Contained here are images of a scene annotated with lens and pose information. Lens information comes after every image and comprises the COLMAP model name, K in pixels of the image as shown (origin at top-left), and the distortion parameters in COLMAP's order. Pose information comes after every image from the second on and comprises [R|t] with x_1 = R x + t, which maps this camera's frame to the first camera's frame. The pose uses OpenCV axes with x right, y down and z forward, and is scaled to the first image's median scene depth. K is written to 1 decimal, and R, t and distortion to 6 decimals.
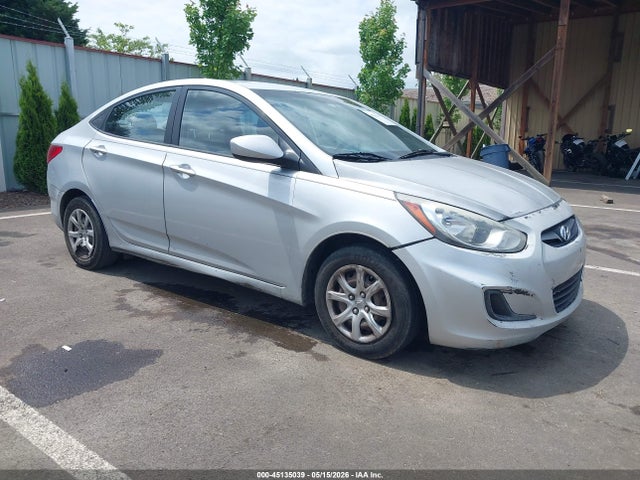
lens RADIAL K [[531.9, 0, 336.5], [0, 531.9, 250.1], [0, 0, 1]] dist [0.020176, -0.018145]
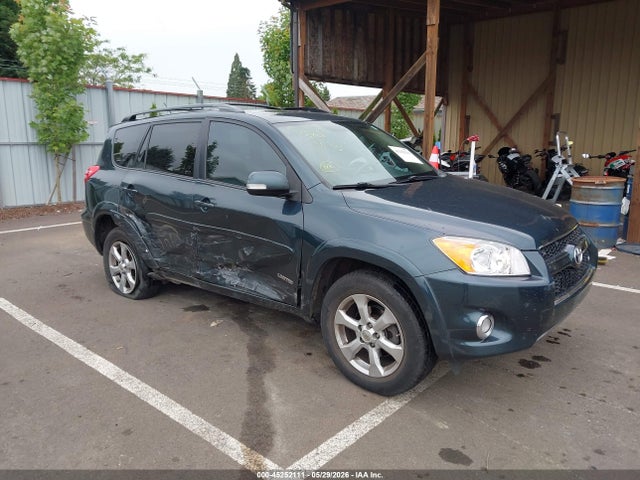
lens RADIAL K [[531.9, 0, 333.6], [0, 531.9, 248.2], [0, 0, 1]] dist [0.020176, -0.018145]
pose [[0.997099, 0.001885, -0.076091, 0.219523], [-0.002557, 0.999959, -0.008732, -0.042884], [0.076072, 0.008901, 0.997063, 0.106124]]
